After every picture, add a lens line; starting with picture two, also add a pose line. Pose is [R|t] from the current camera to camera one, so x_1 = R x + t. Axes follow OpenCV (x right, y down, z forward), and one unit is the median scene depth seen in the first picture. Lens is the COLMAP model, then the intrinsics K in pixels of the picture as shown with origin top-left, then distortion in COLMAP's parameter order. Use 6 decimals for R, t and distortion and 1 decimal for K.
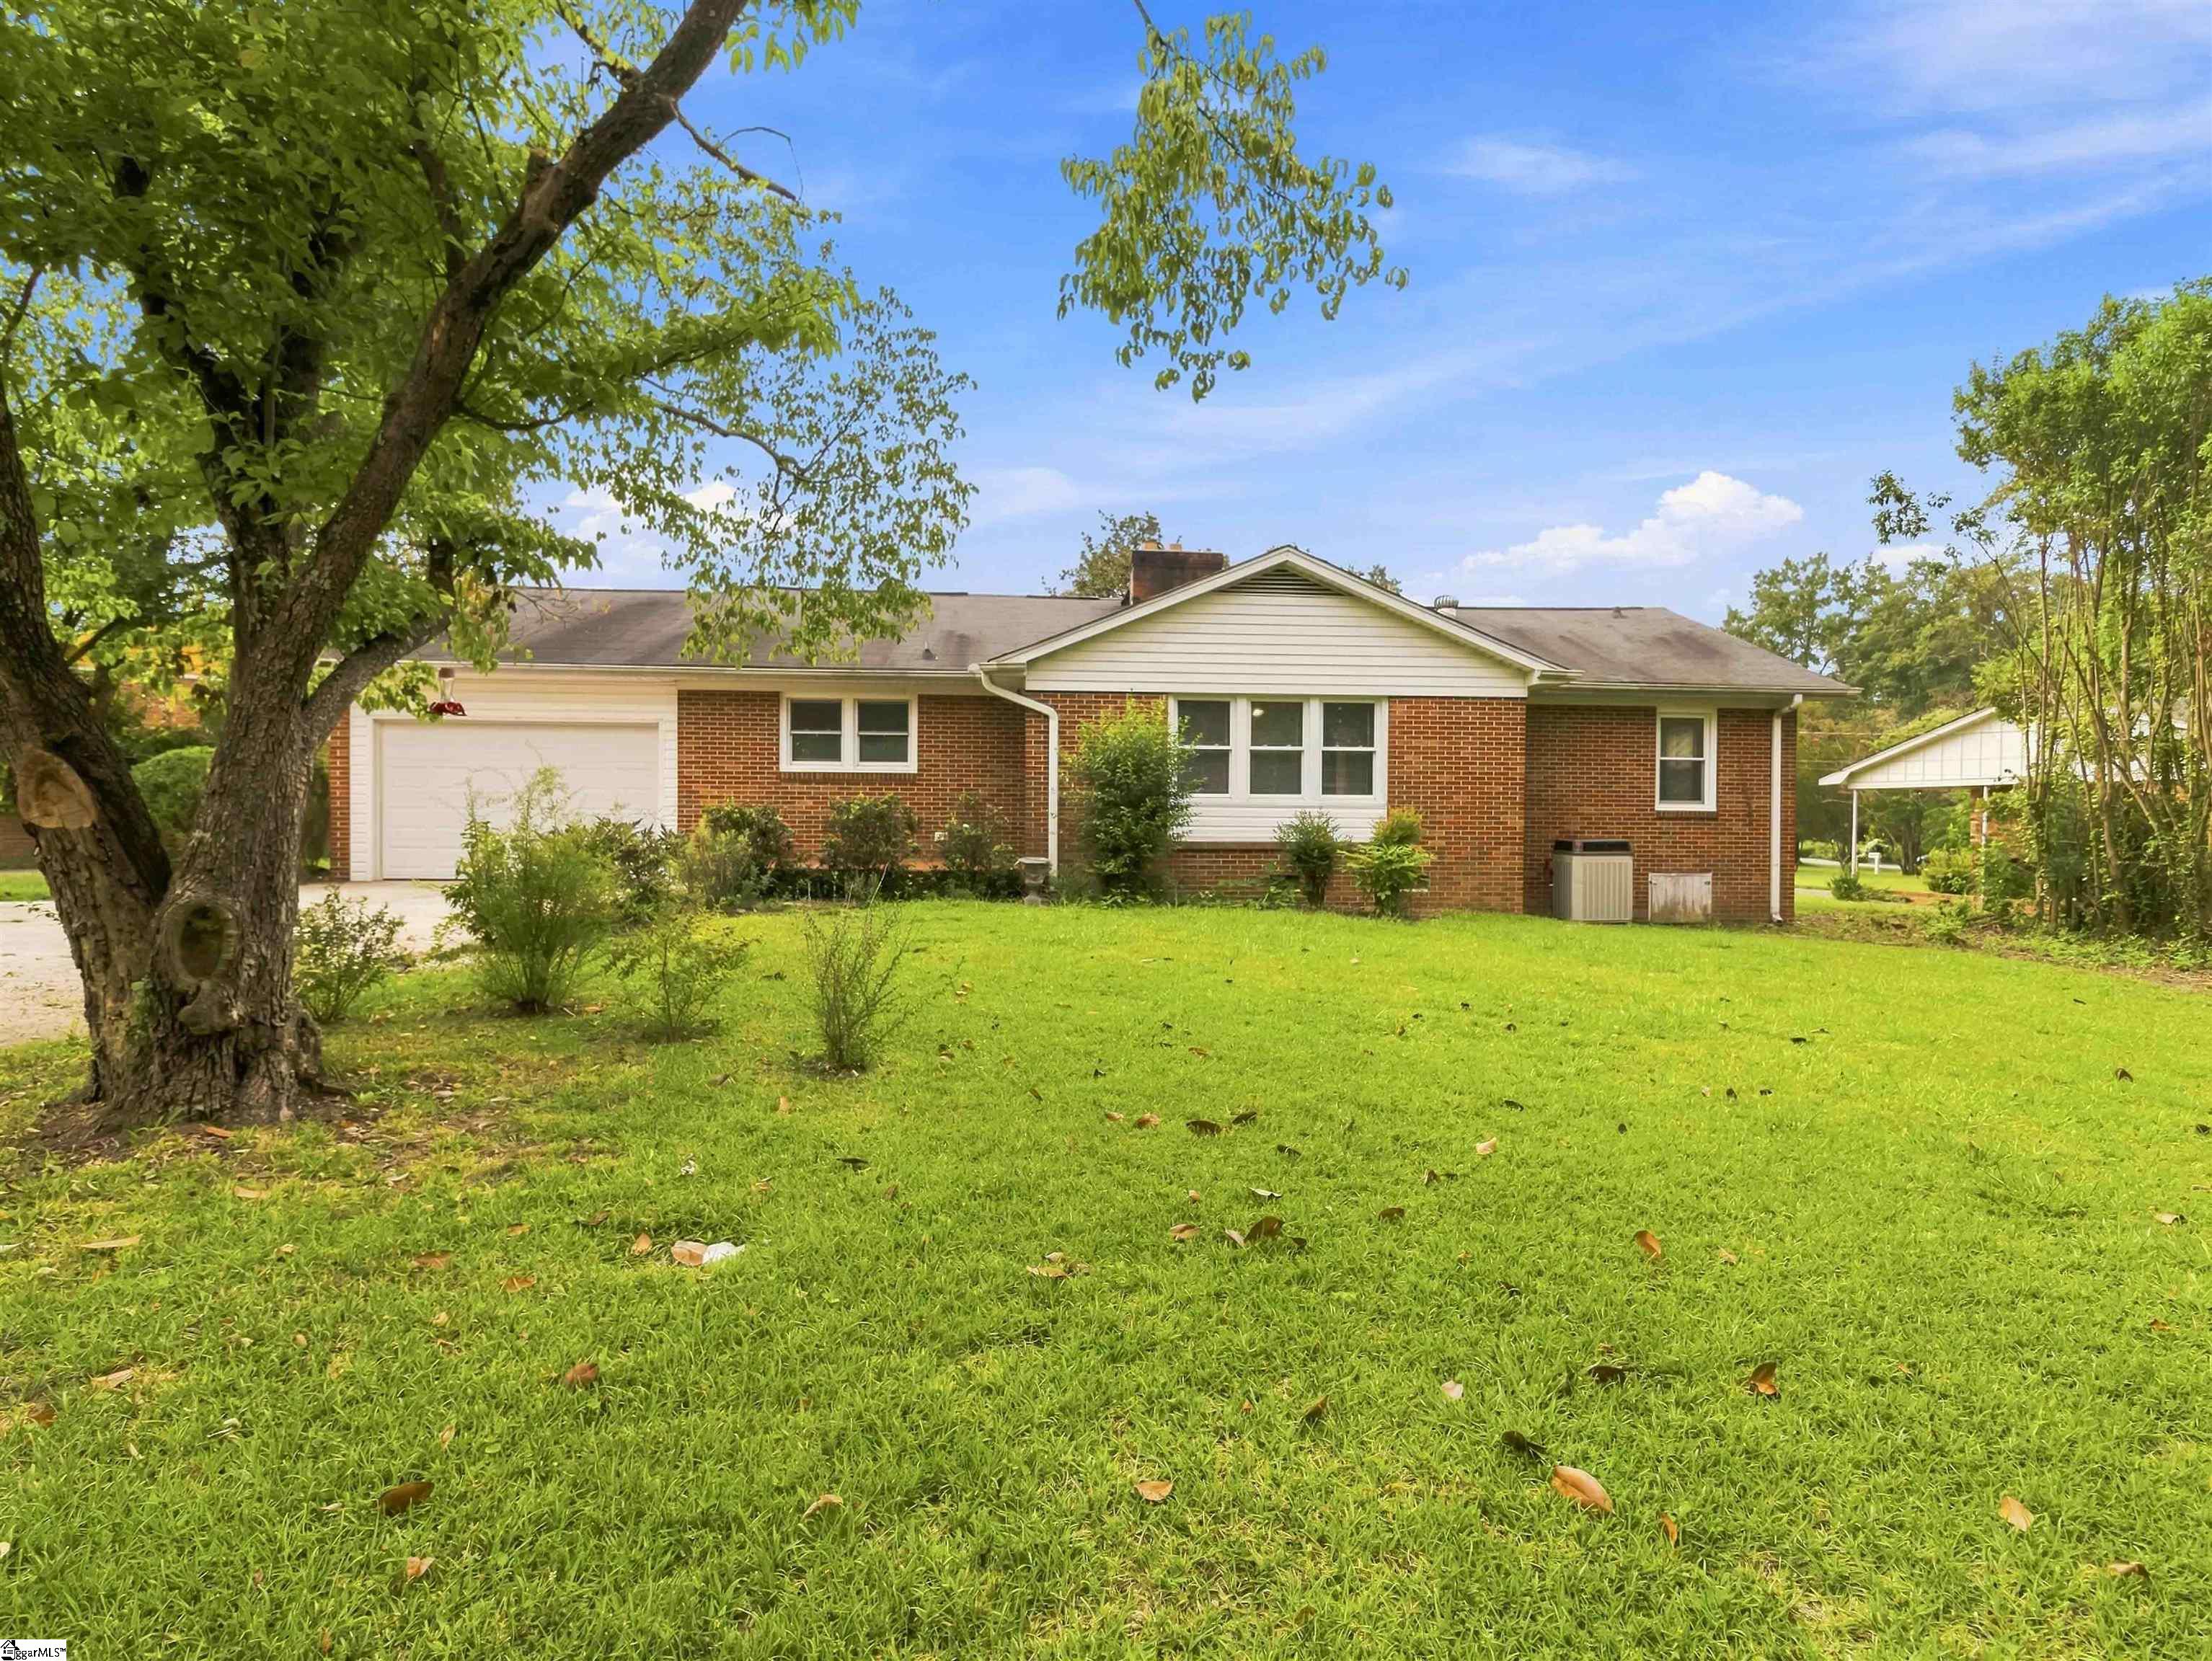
lens RADIAL K [[1155.1, 0, 1107.2], [0, 1155.1, 831.4], [0, 0, 1]] dist [-0.002920, 0.000337]
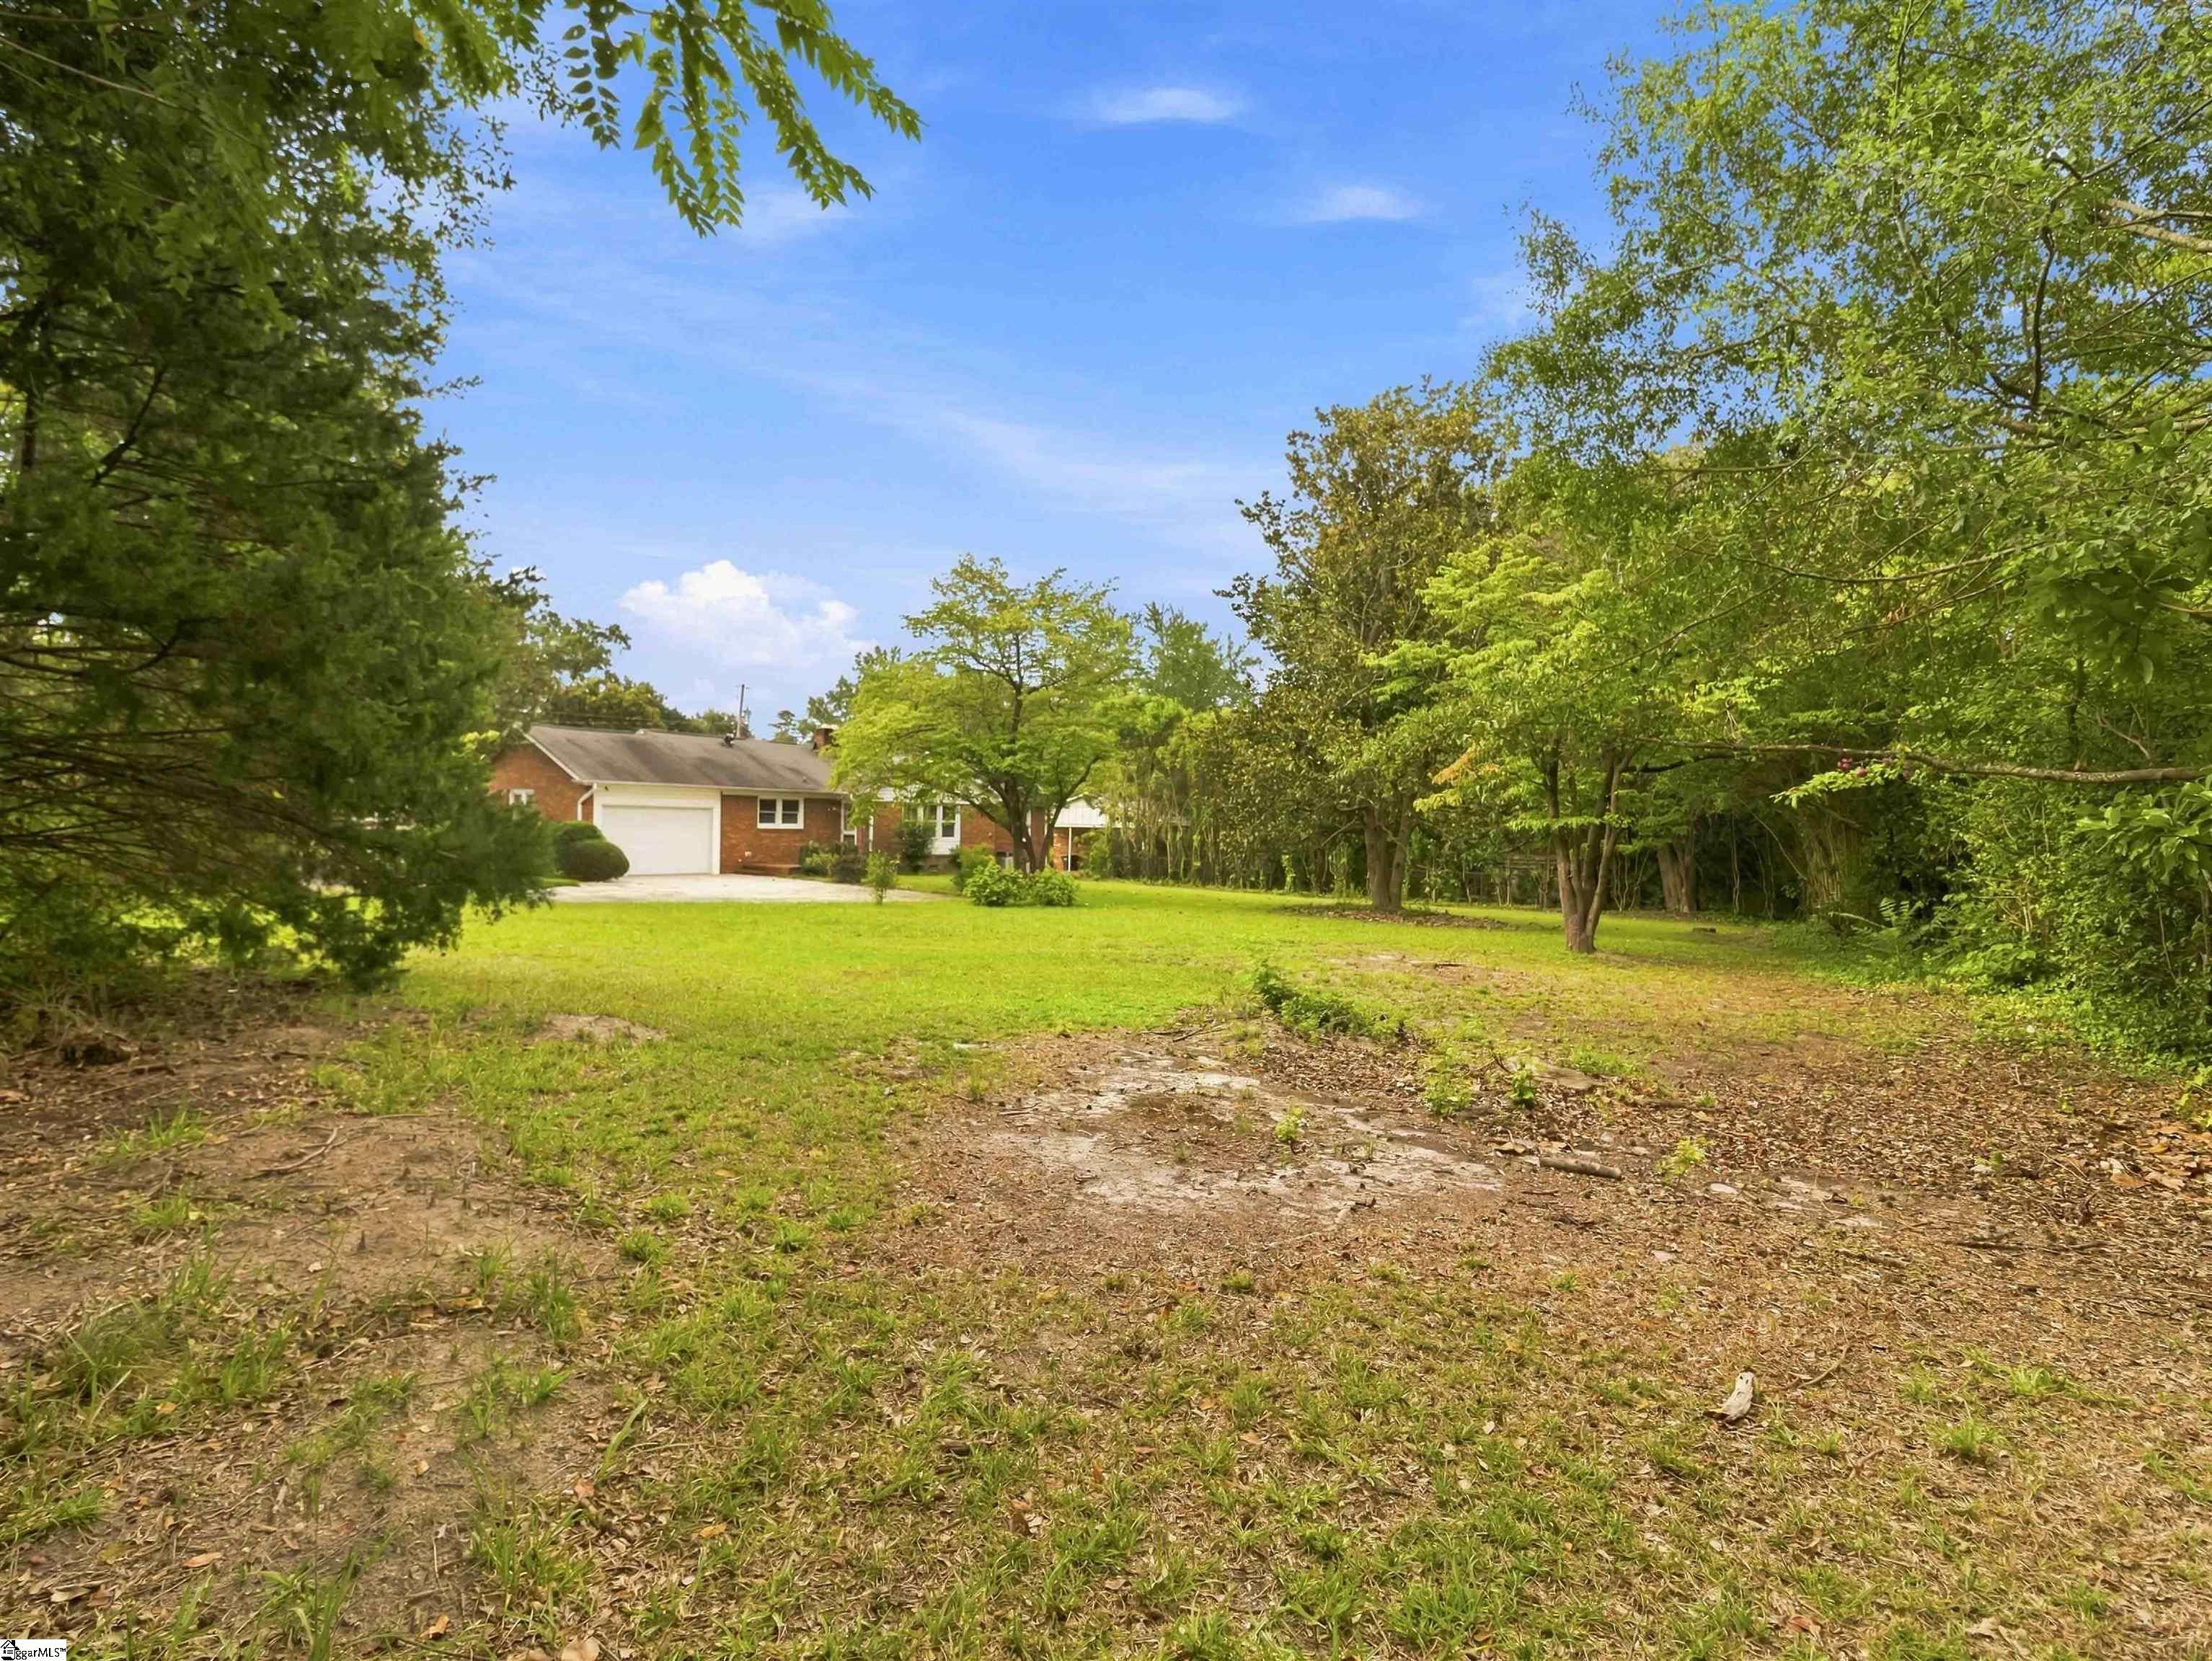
lens RADIAL K [[1155.1, 0, 1104.5], [0, 1155.1, 829.2], [0, 0, 1]] dist [-0.002920, 0.000337]
pose [[0.688163, -0.007406, 0.725519, -1.530980], [0.006543, 0.999971, 0.004001, -0.053988], [-0.725527, 0.001993, 0.688191, -1.195617]]
